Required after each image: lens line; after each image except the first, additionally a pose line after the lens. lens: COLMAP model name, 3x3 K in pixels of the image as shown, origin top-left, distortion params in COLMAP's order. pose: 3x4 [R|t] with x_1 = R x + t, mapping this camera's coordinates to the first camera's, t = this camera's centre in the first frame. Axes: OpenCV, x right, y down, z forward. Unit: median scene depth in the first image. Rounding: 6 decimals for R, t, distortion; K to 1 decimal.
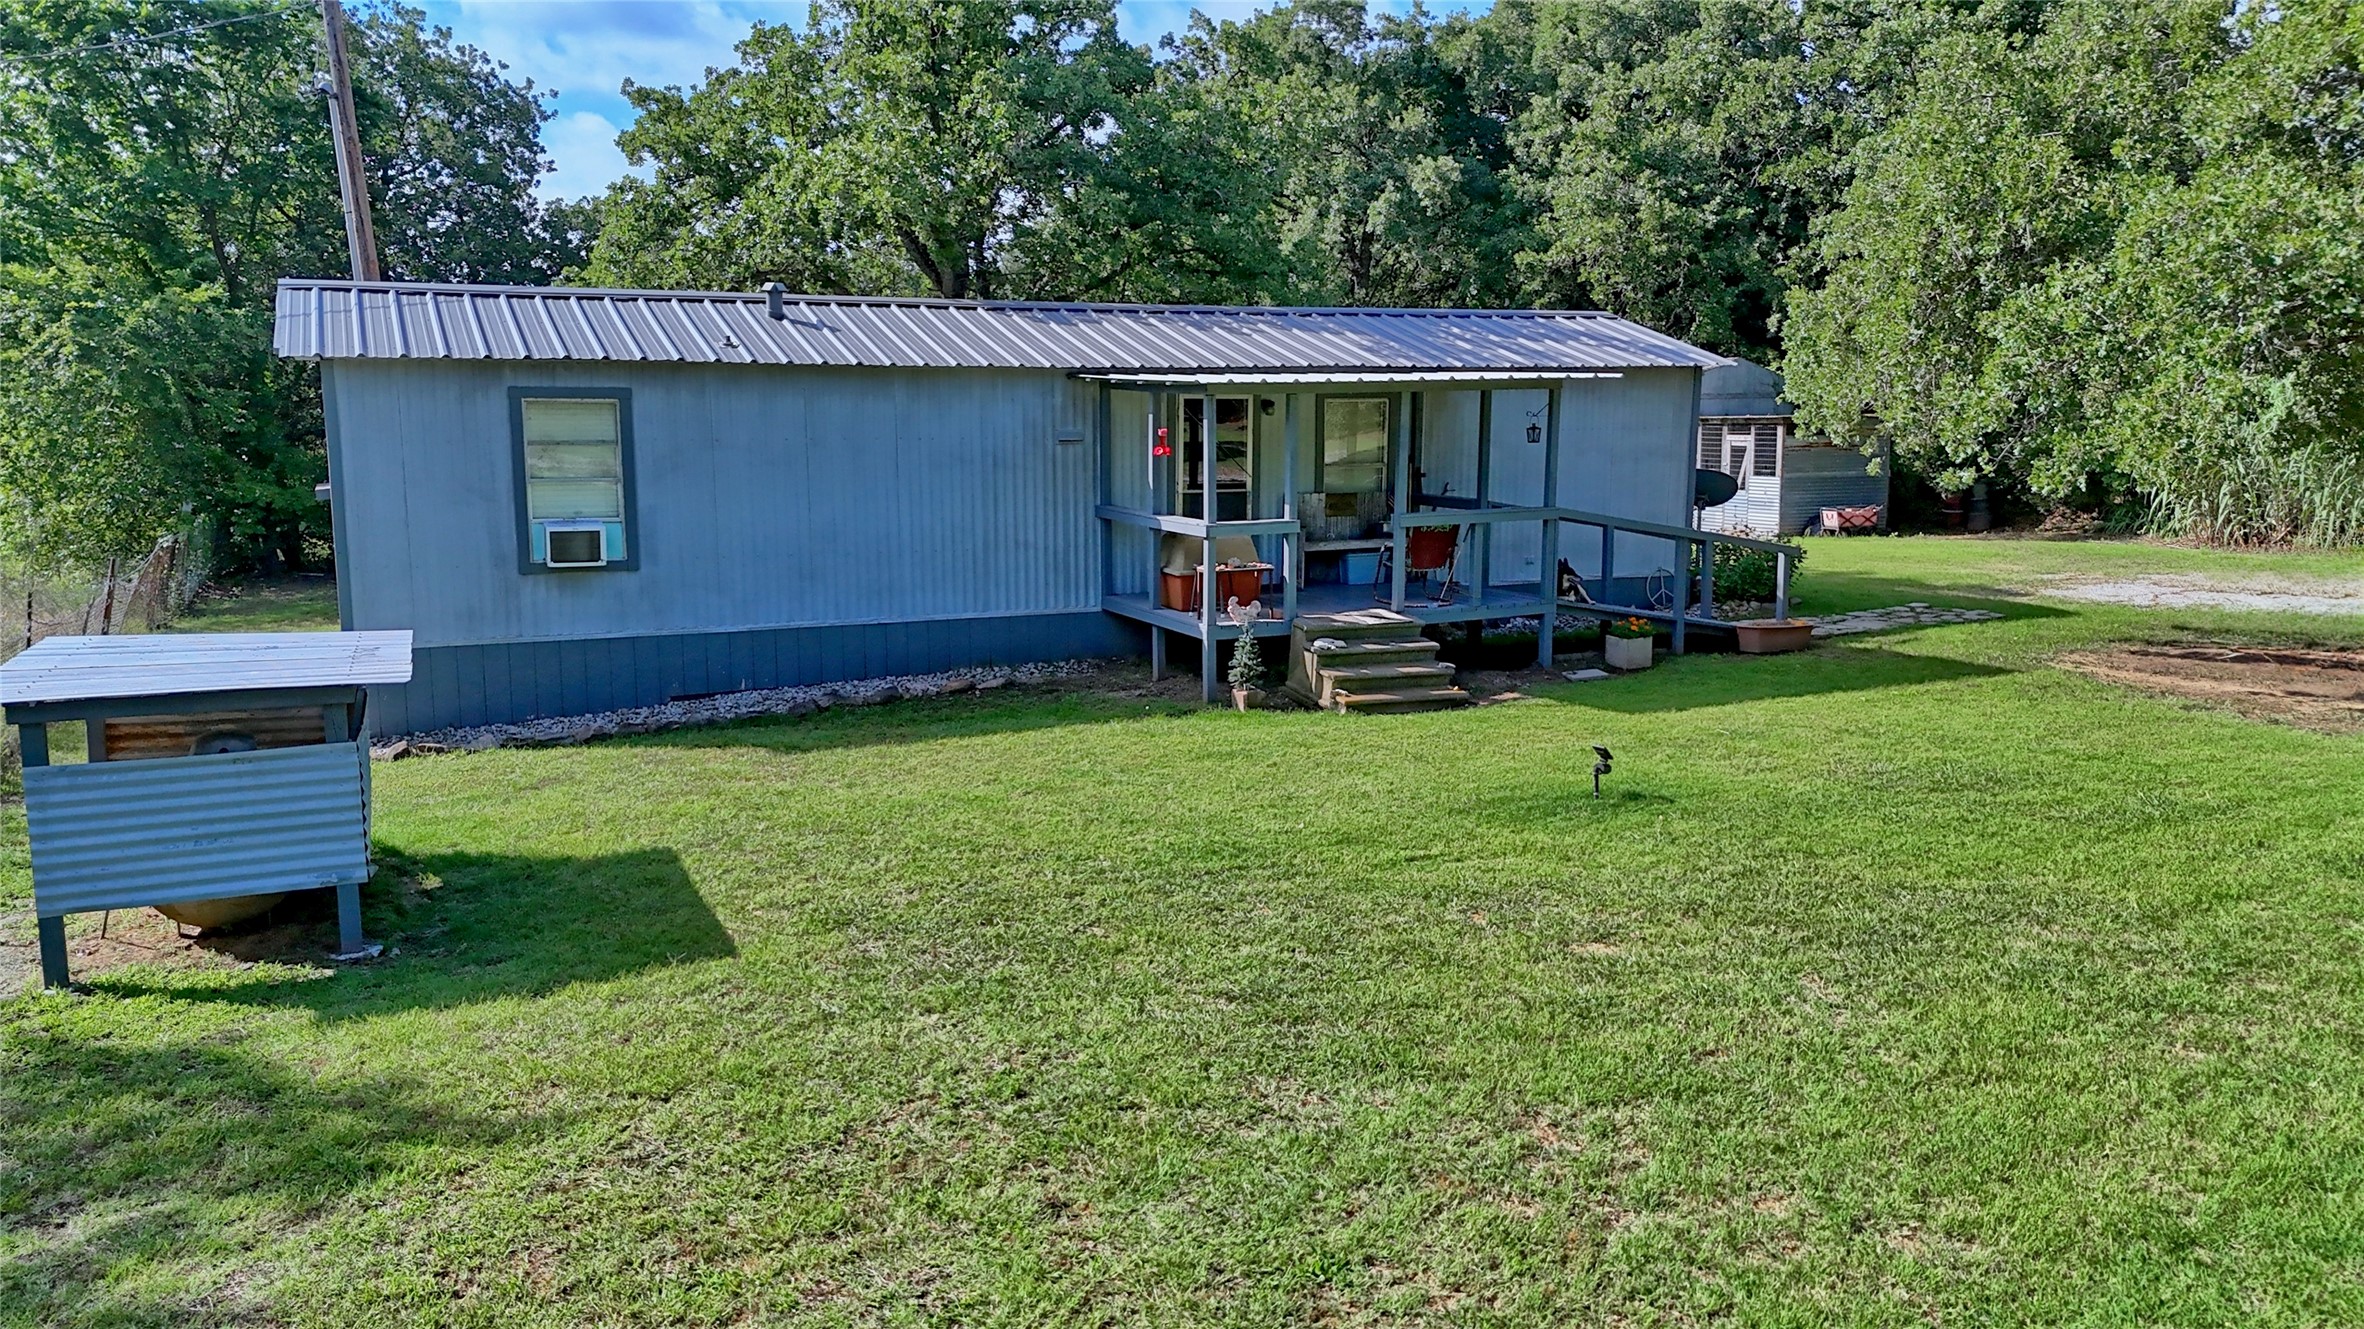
lens RADIAL K [[1742.2, 0, 1183.6], [0, 1742.2, 673.2], [0, 0, 1]] dist [0.045614, -0.005108]
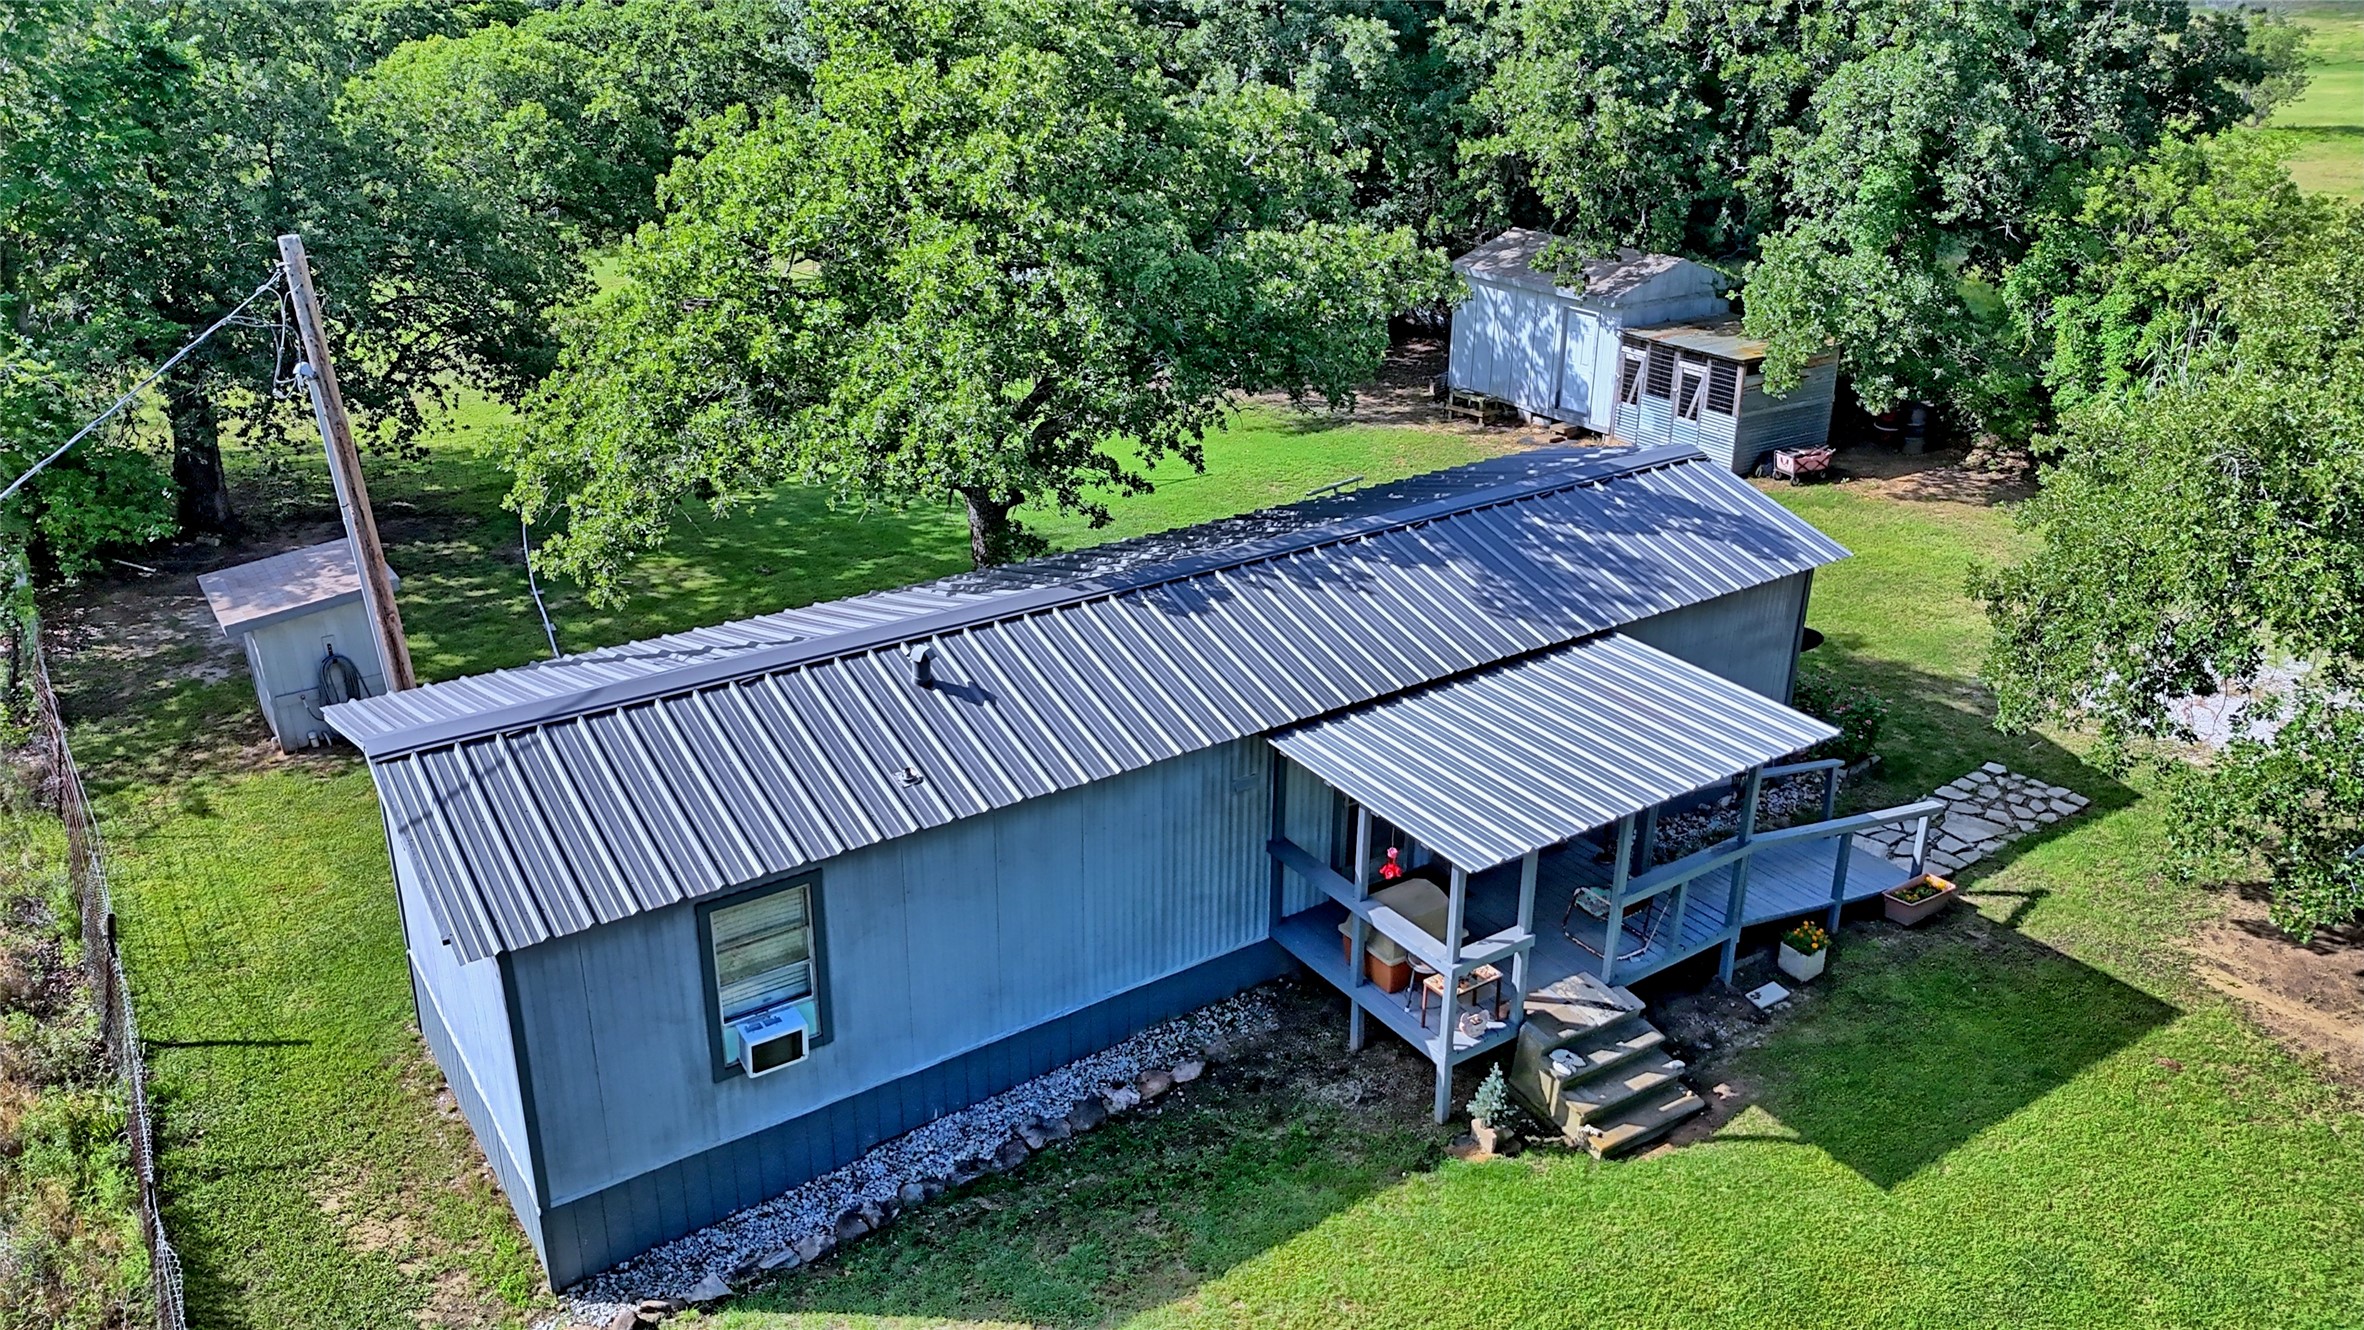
lens RADIAL K [[1742.2, 0, 1179.0], [0, 1742.2, 661.1], [0, 0, 1]] dist [0.045614, -0.005108]
pose [[0.988021, -0.052597, 0.145082, -0.117348], [0.017099, 0.971649, 0.235809, -0.211740], [-0.153372, -0.230503, 0.960909, 0.067932]]
